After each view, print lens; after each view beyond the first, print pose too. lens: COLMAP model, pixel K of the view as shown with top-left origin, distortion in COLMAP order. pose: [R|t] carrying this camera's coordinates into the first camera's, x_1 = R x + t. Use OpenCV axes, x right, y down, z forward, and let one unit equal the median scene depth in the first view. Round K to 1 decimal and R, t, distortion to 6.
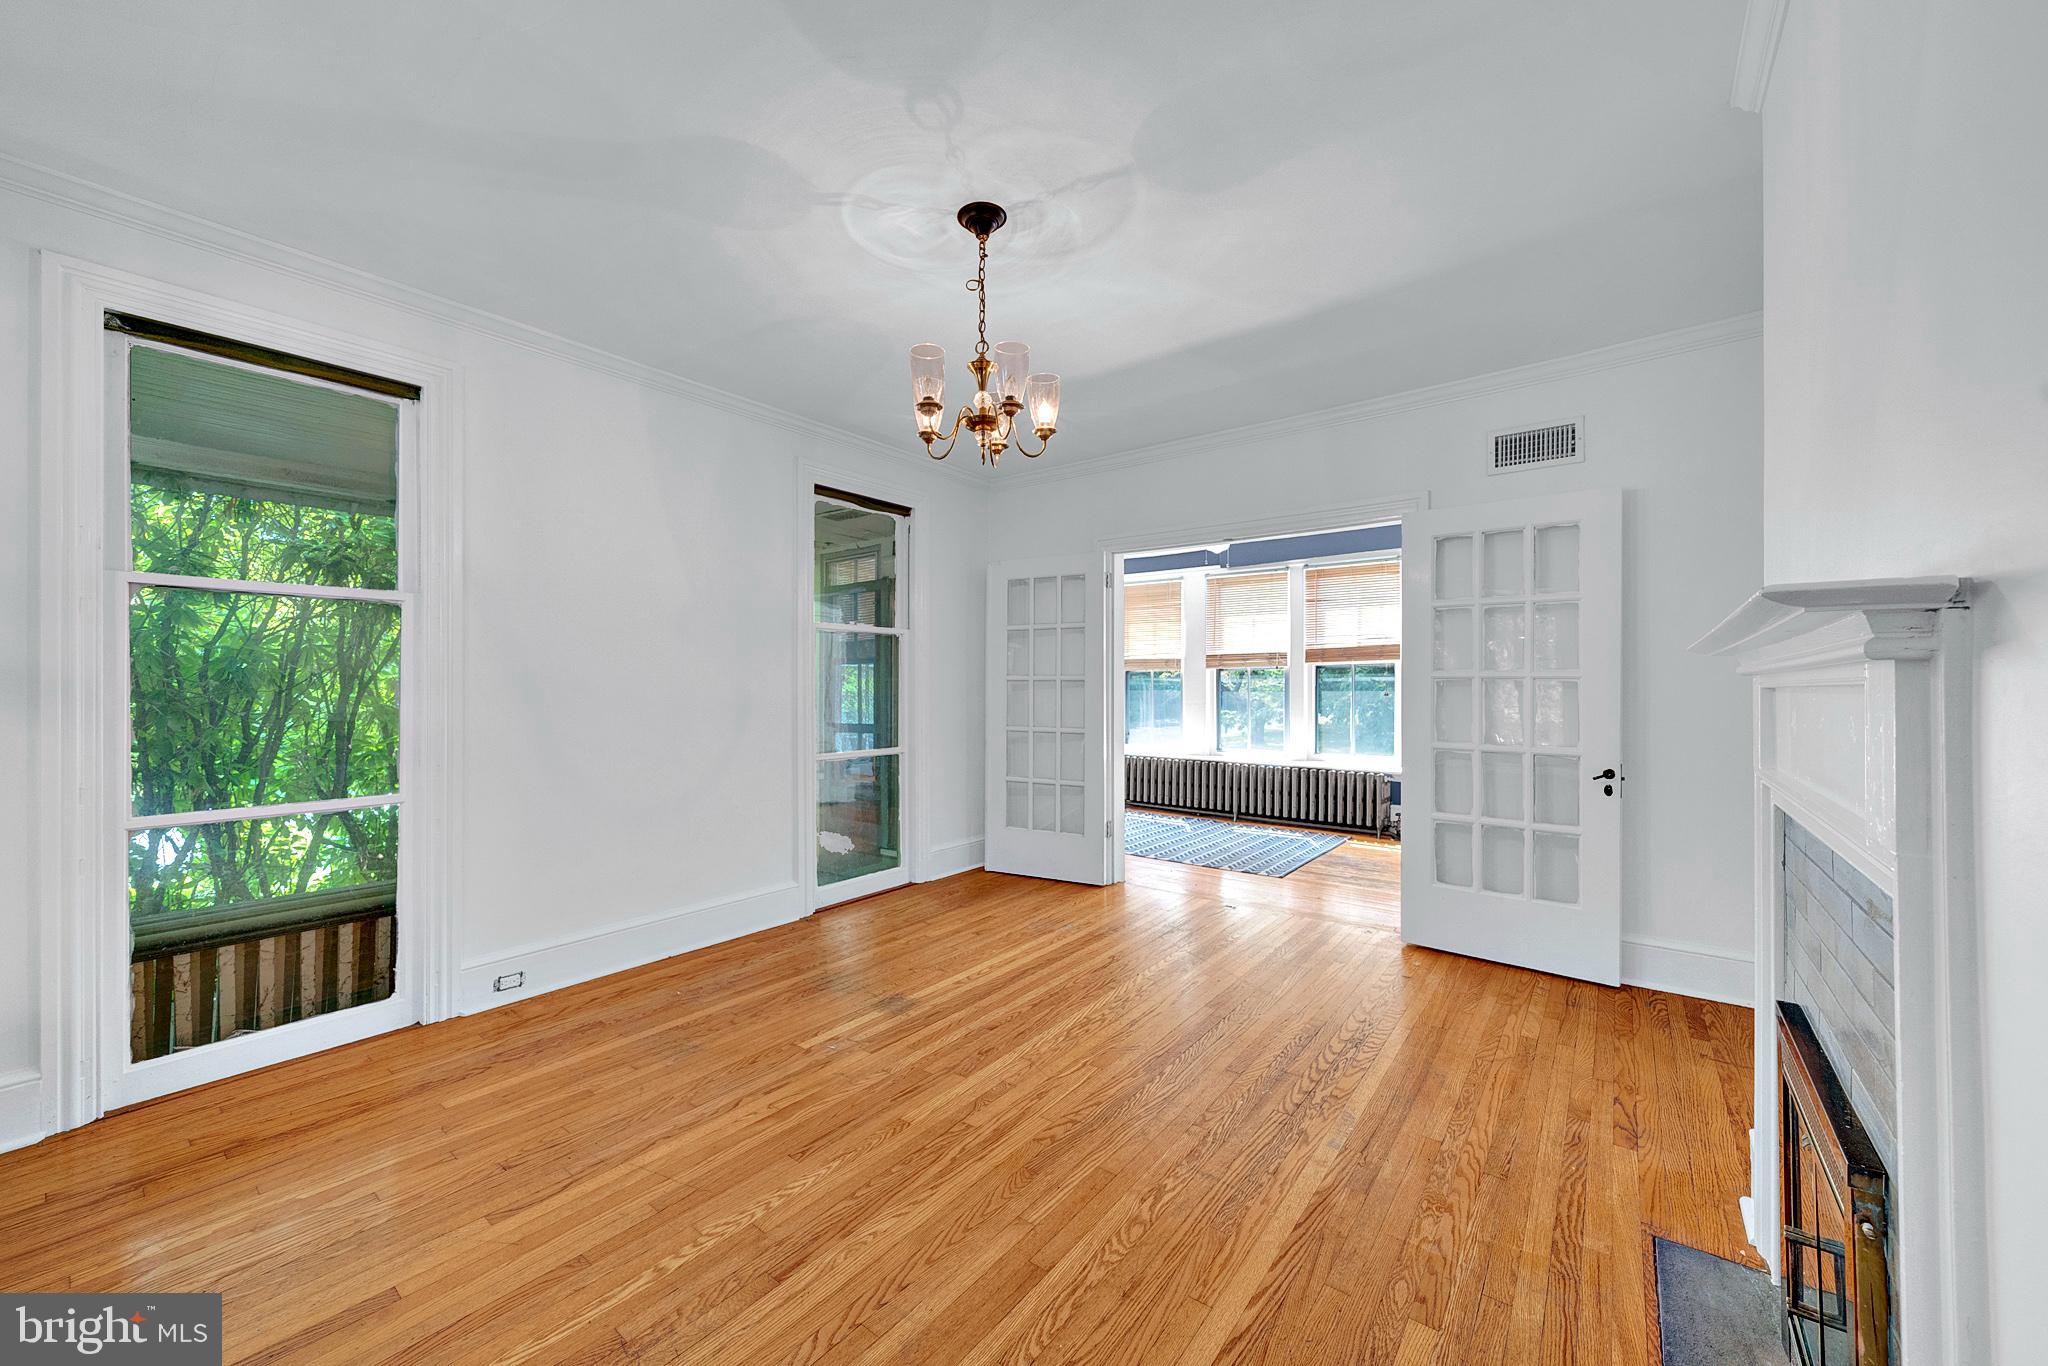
lens RADIAL K [[762.1, 0, 1024.0], [0, 762.1, 683.0], [0, 0, 1]] dist [-0.000497, -0.000218]
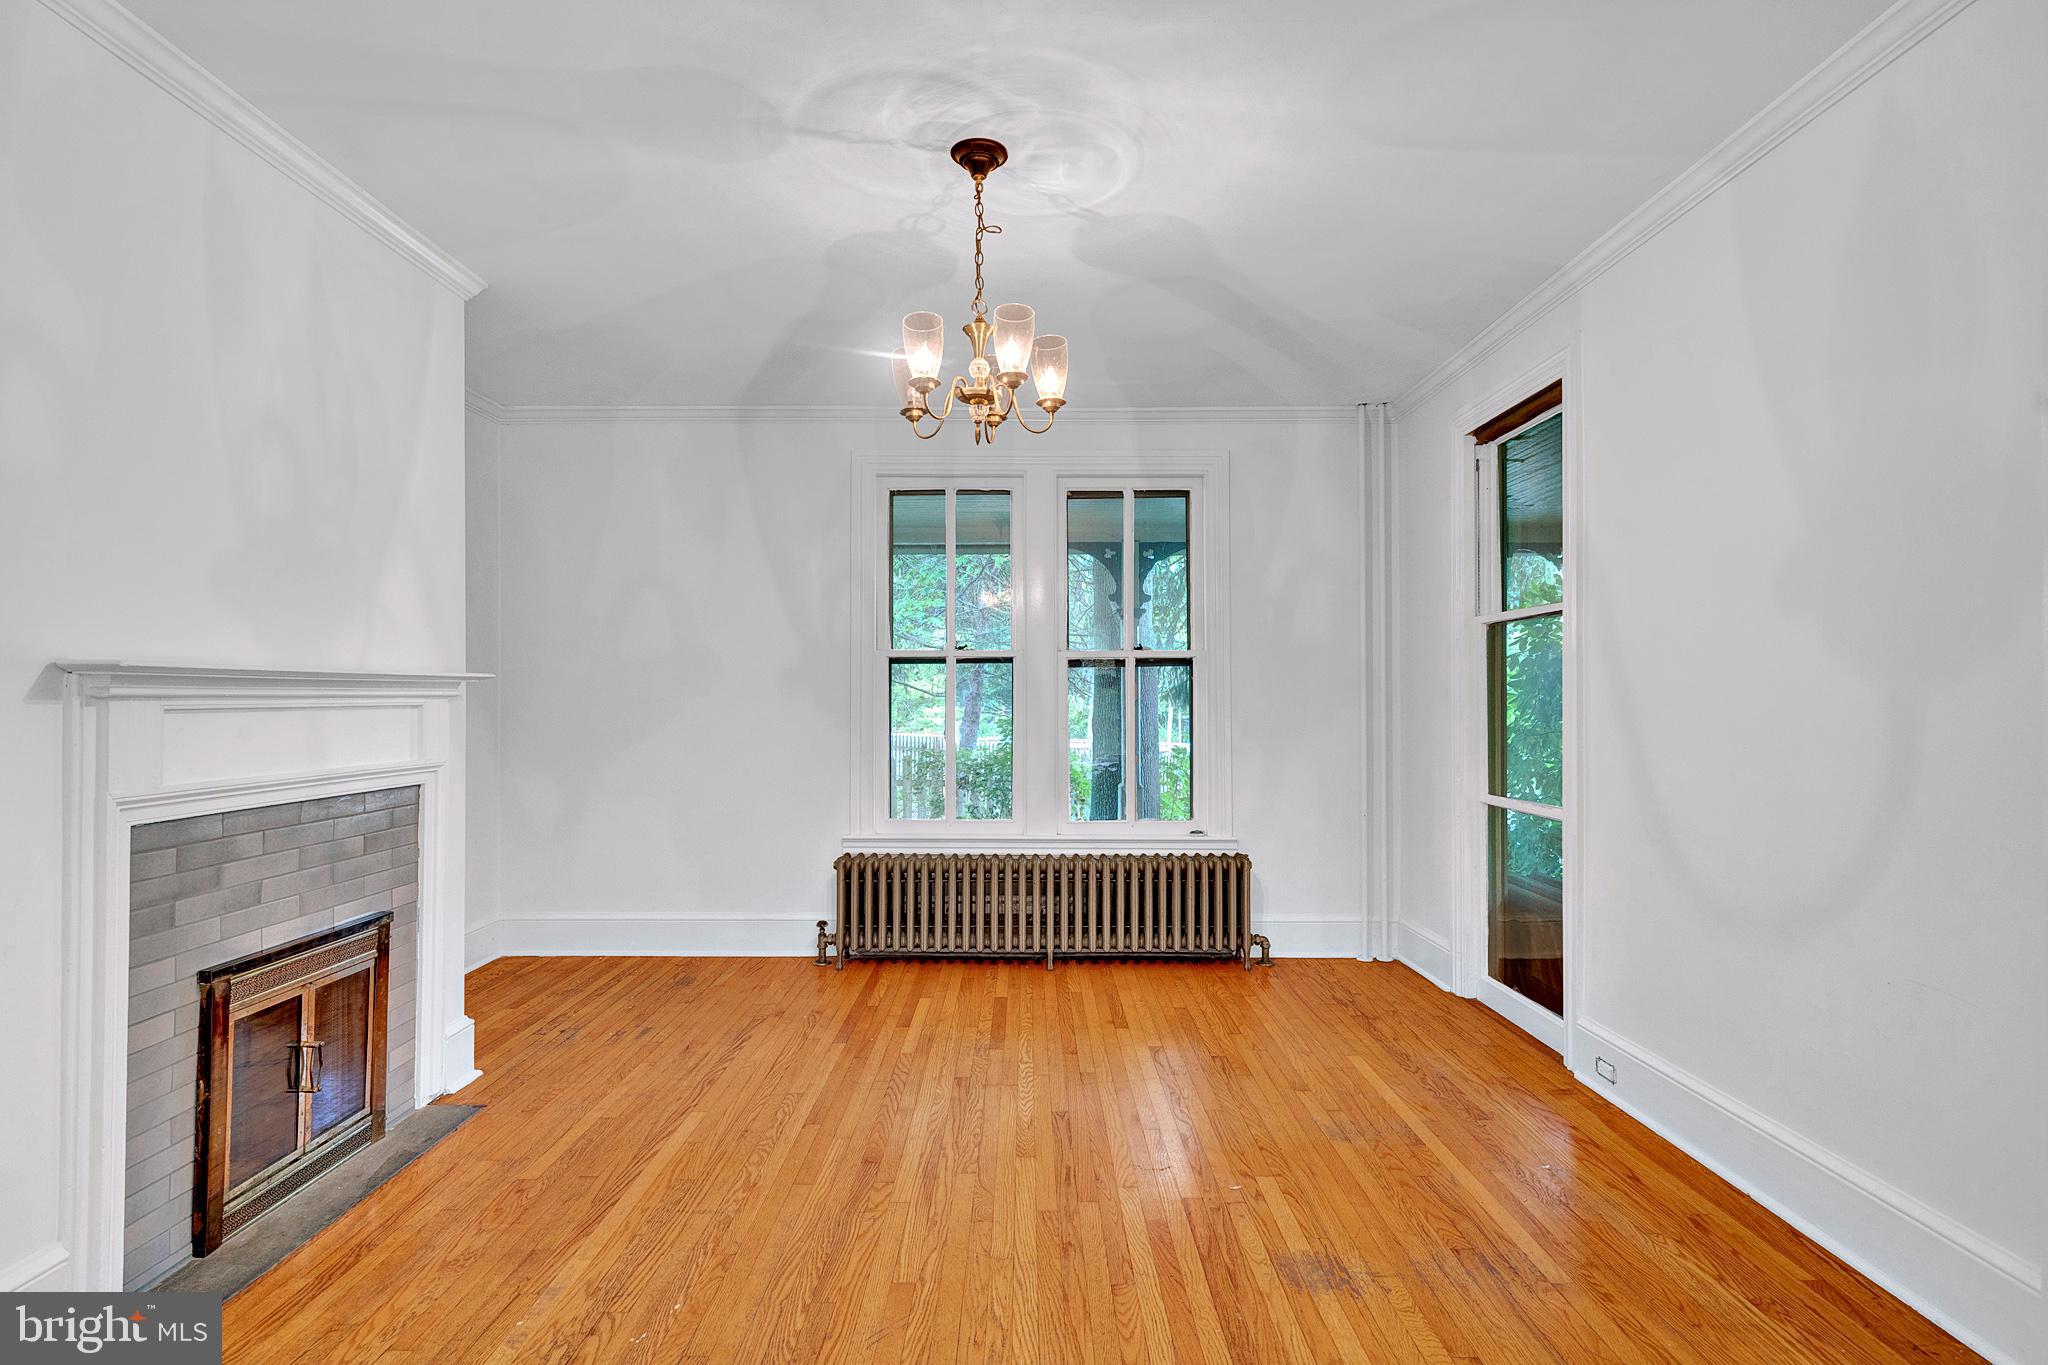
lens RADIAL K [[1013.6, 0, 1021.3], [0, 1013.6, 687.2], [0, 0, 1]] dist [0.005220, 0.000651]
pose [[-0.793992, -0.002688, -0.607922, 0.590826], [0.007072, 0.999882, -0.013658, 0.001747], [0.607887, -0.015144, -0.793879, 1.902370]]
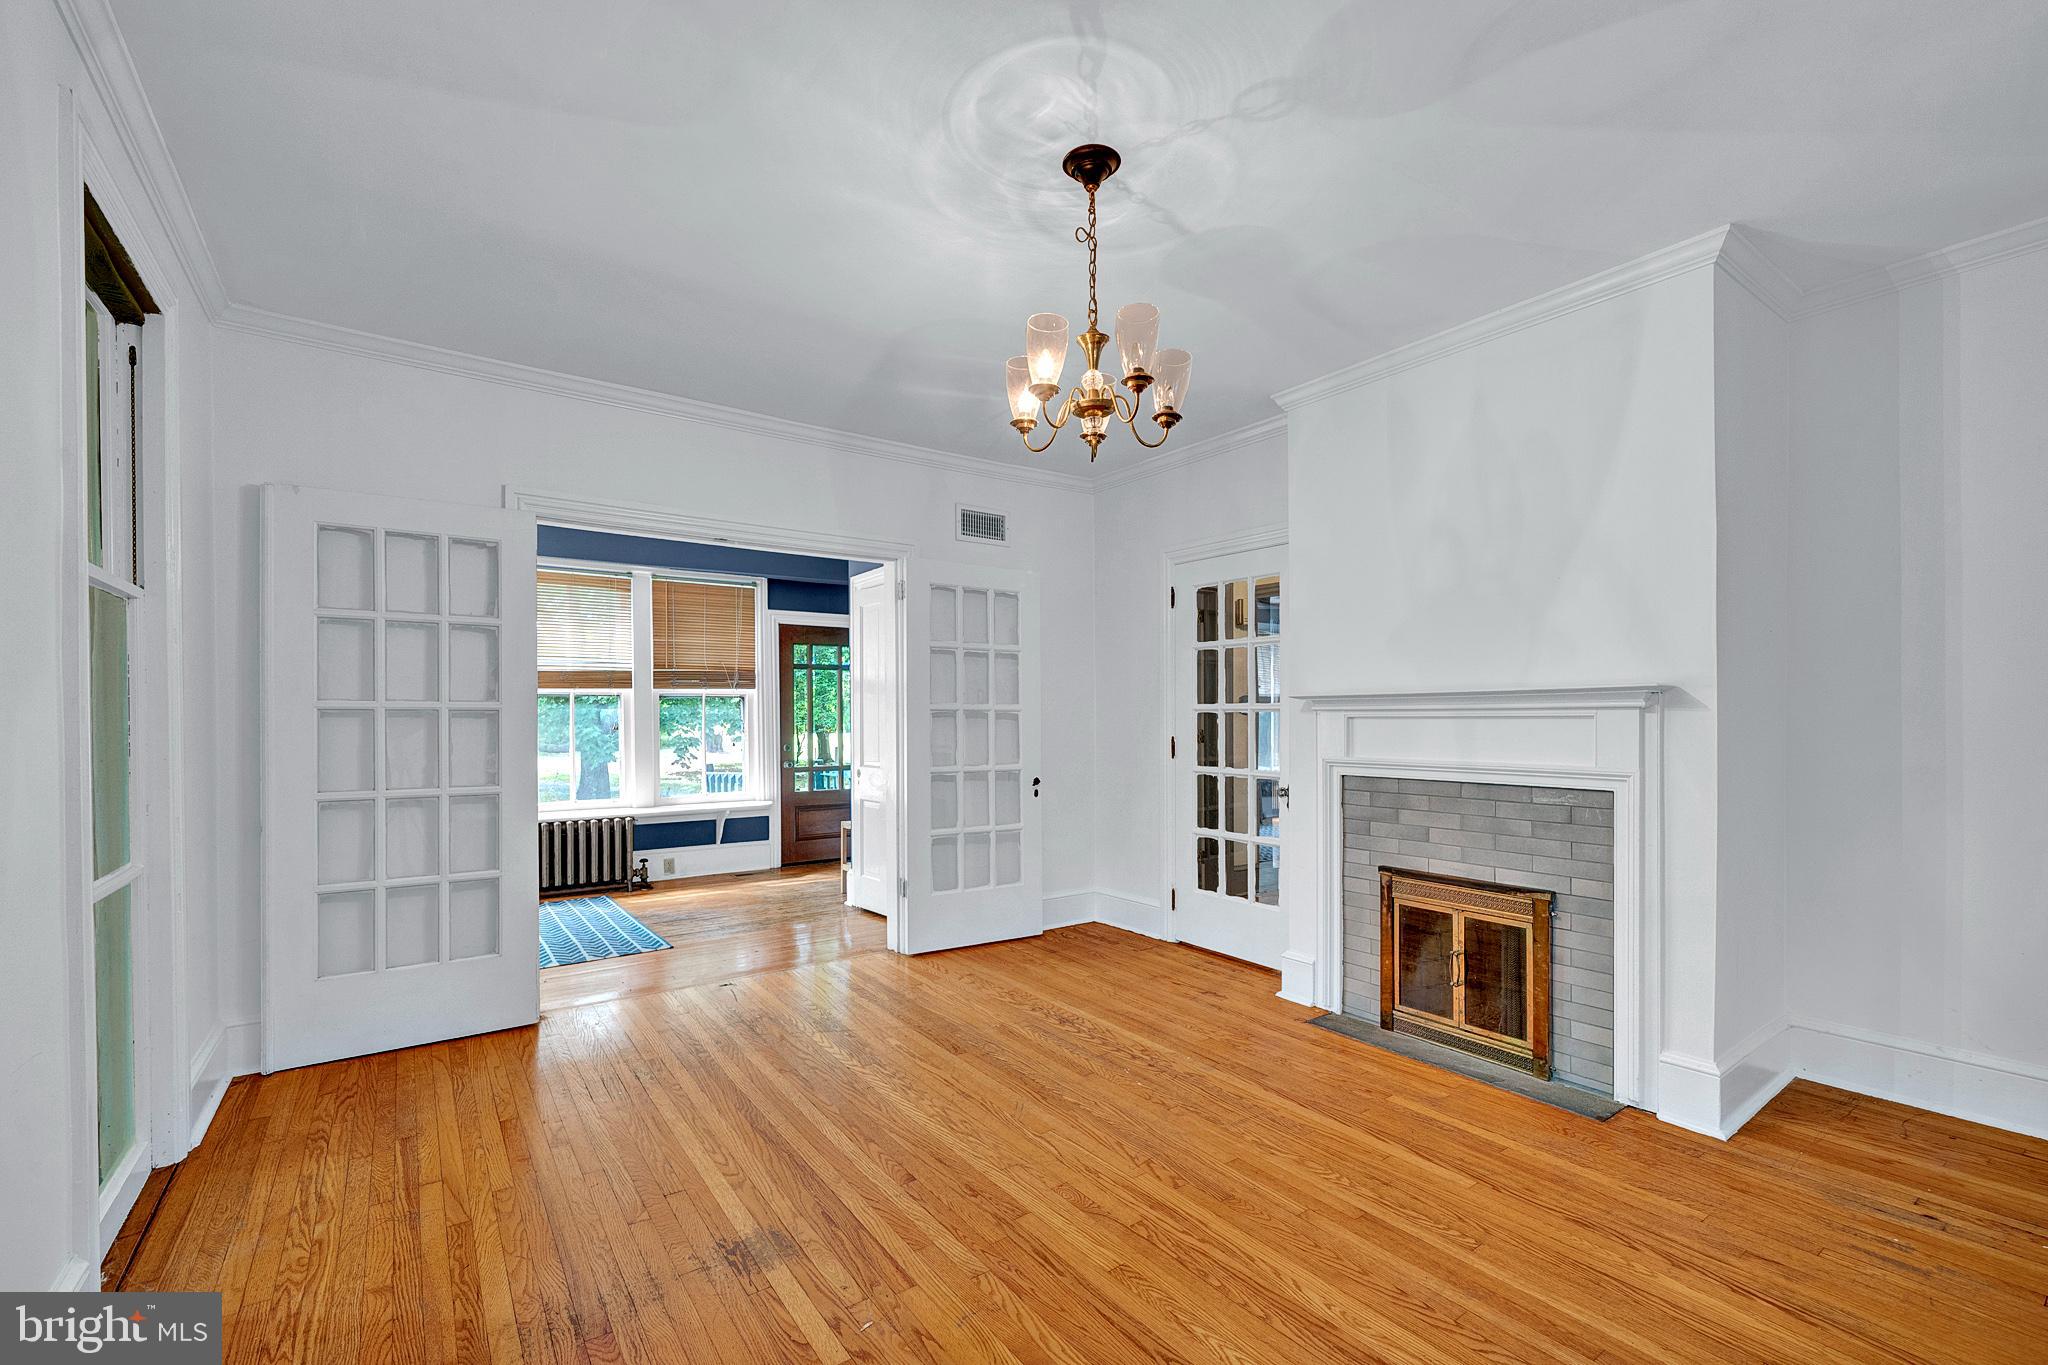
lens RADIAL K [[860.0, 0, 1012.3], [0, 860.0, 720.8], [0, 0, 1]] dist [0.000513, 0.000142]
pose [[0.294153, -0.006292, 0.955738, -0.979078], [0.000108, 0.999979, 0.006550, 0.000465], [-0.955758, -0.001823, 0.294148, 0.792337]]
